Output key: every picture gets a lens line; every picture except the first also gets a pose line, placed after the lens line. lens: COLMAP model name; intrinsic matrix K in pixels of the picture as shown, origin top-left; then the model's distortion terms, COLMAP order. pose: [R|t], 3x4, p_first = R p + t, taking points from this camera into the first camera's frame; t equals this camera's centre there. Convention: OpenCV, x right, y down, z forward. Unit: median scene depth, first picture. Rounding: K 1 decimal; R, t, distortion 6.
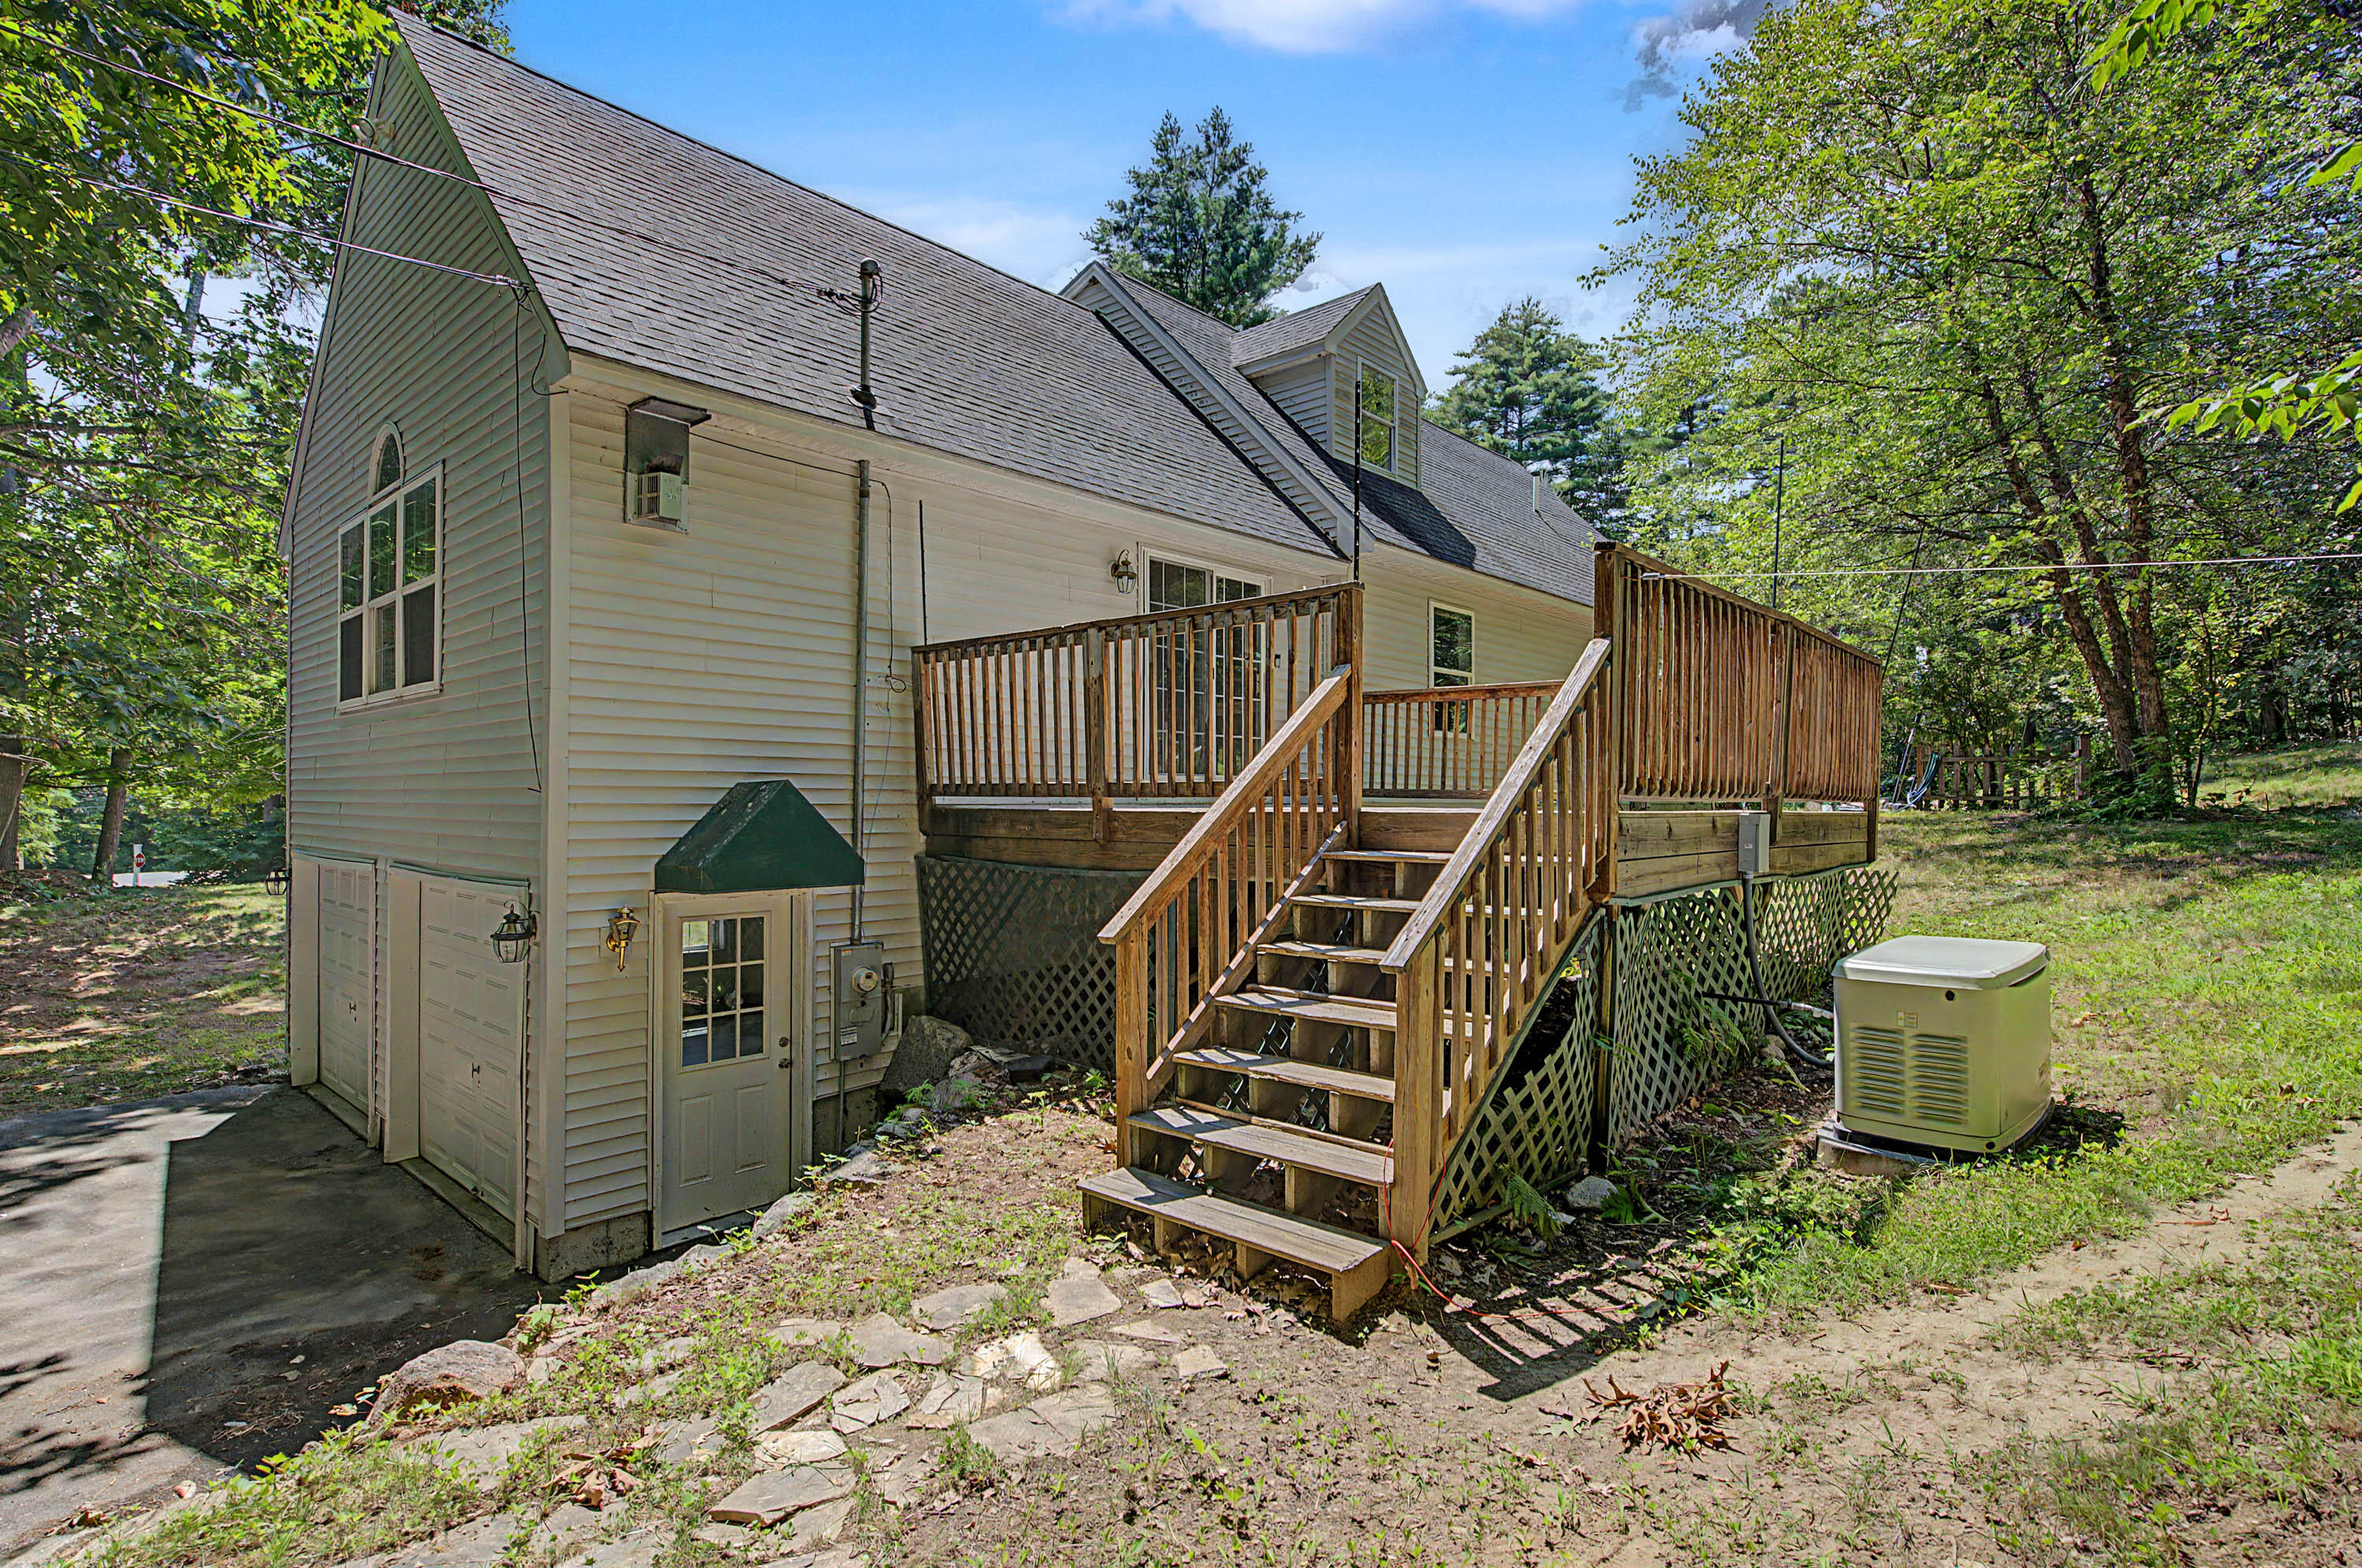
lens RADIAL K [[1157.0, 0, 1179.6], [0, 1157.0, 800.4], [0, 0, 1]] dist [-0.004352, -0.000472]
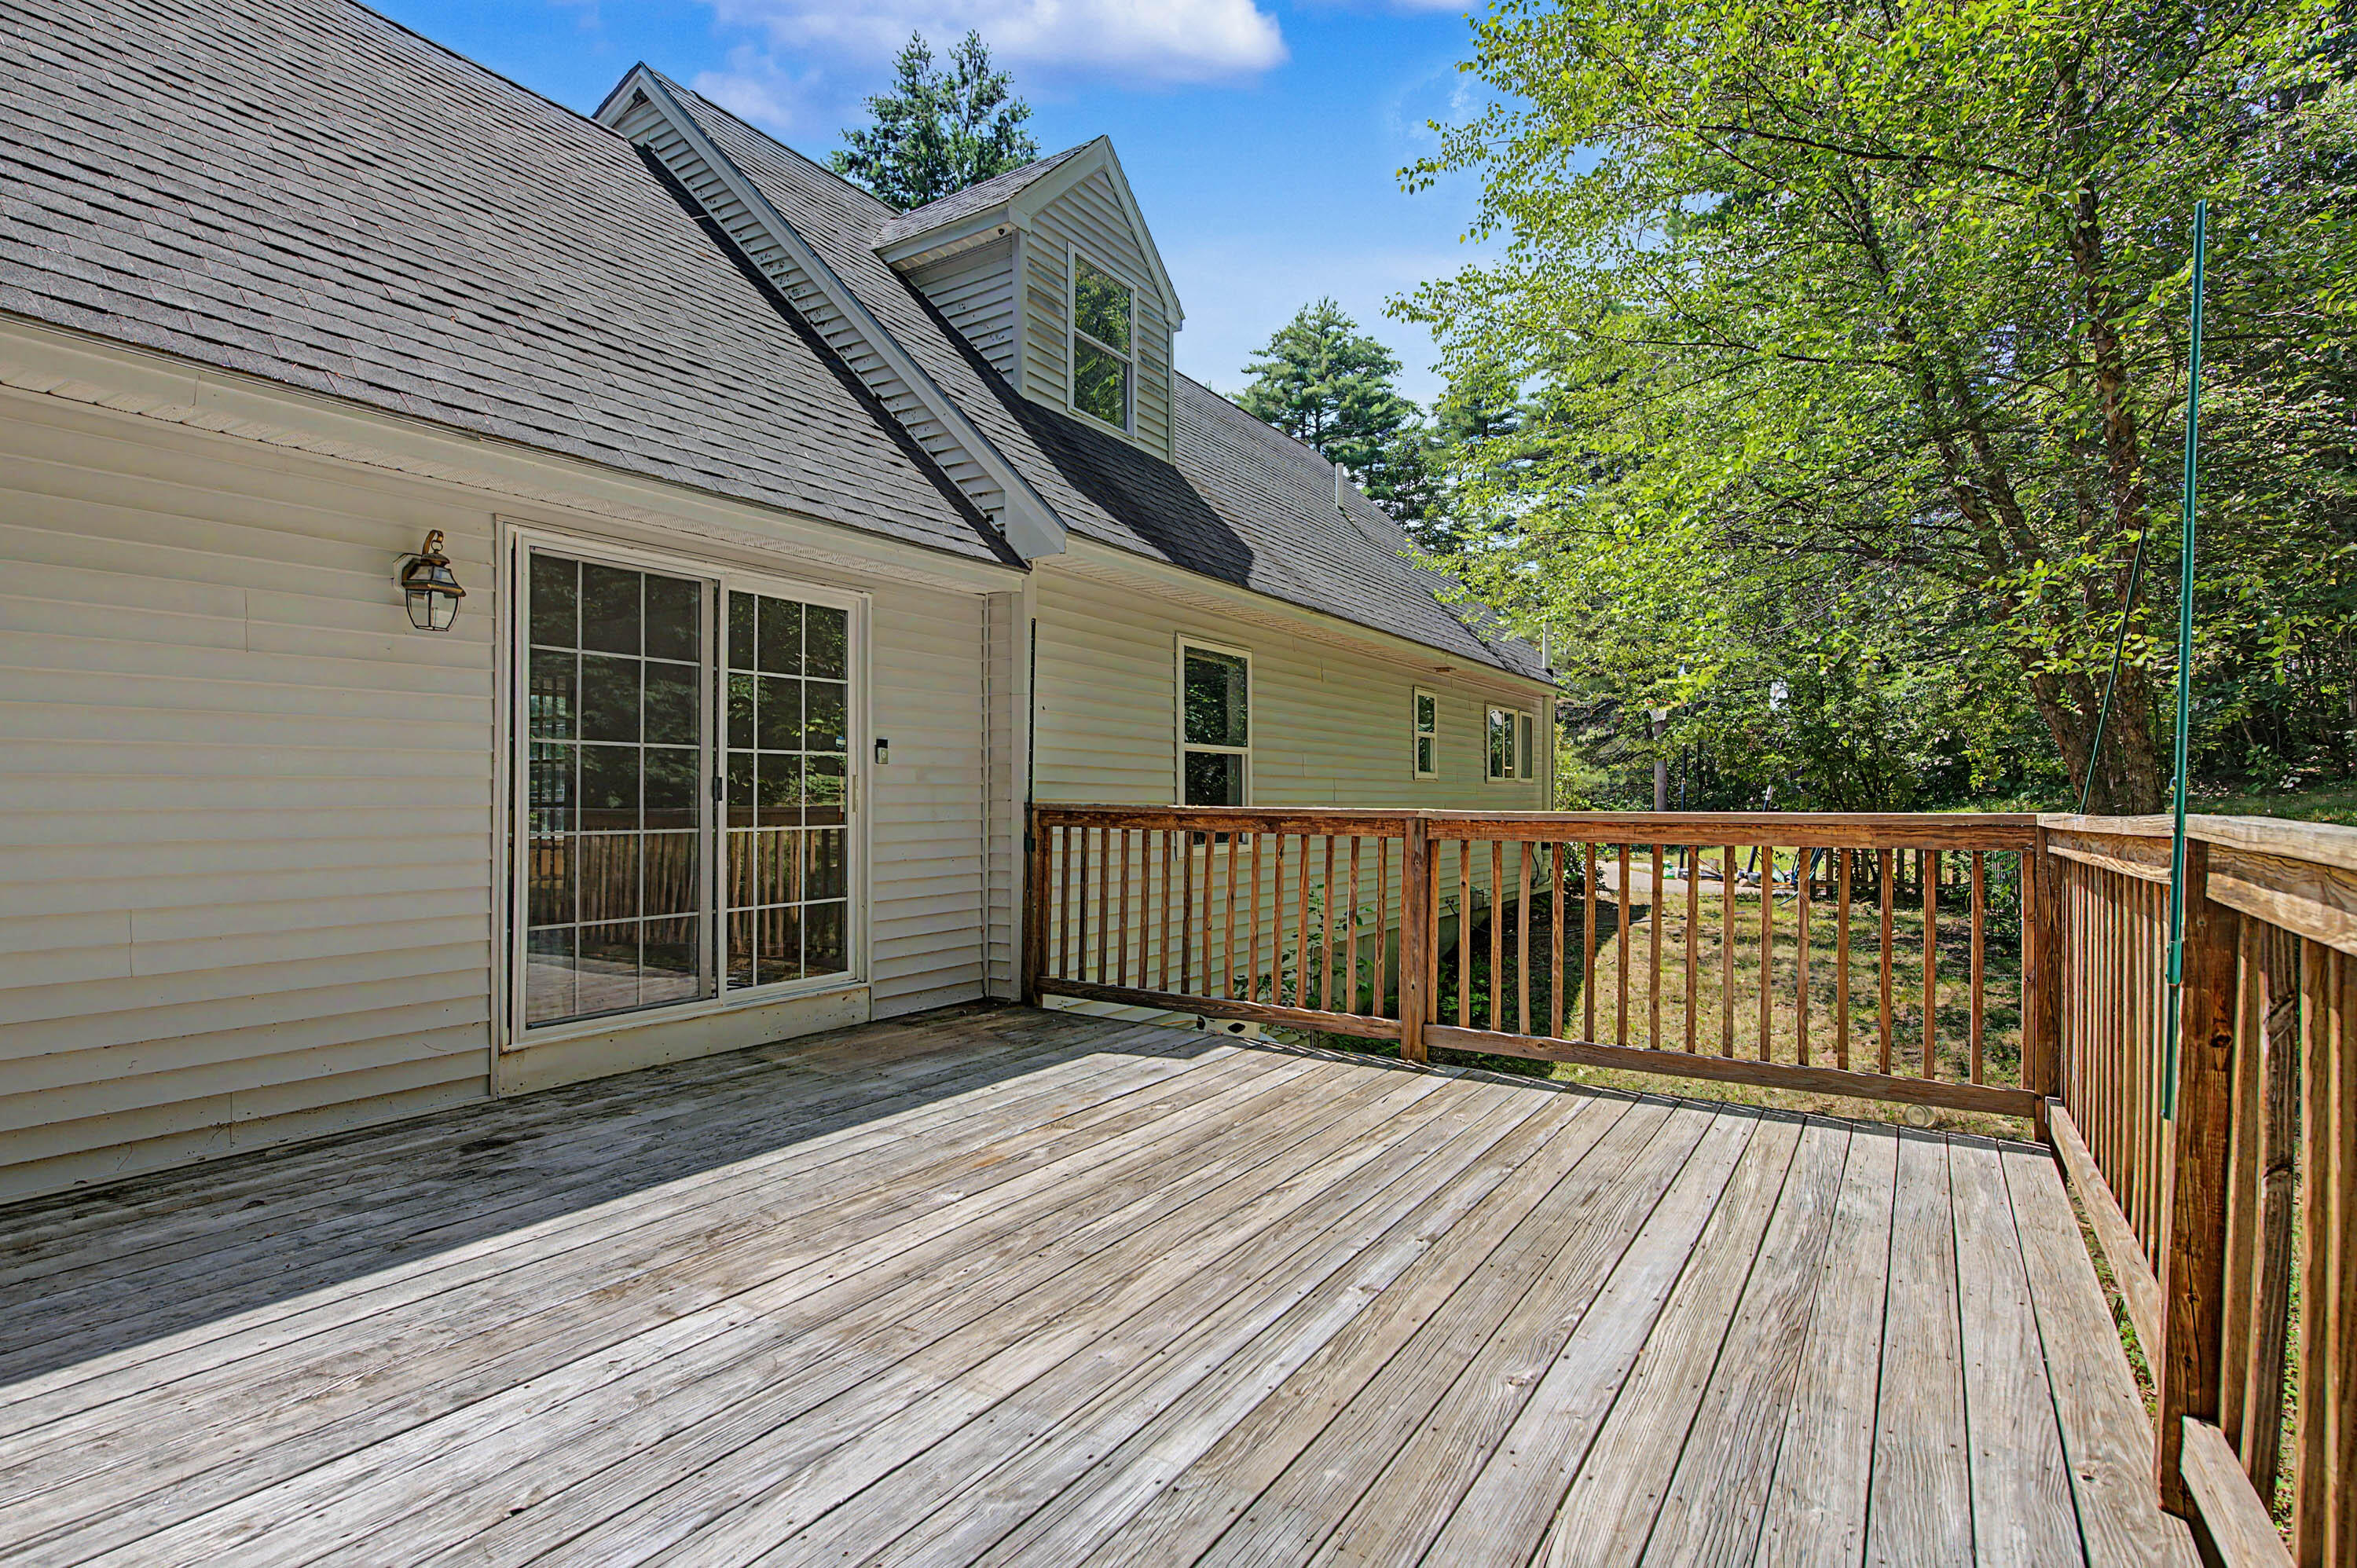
lens RADIAL K [[1154.6, 0, 1182.9], [0, 1154.6, 789.6], [0, 0, 1]] dist [-0.004352, -0.000472]
pose [[0.985791, -0.002794, 0.167954, 0.040300], [0.004476, 0.999944, -0.009634, -0.029699], [-0.167917, 0.010249, 0.985748, 0.138086]]
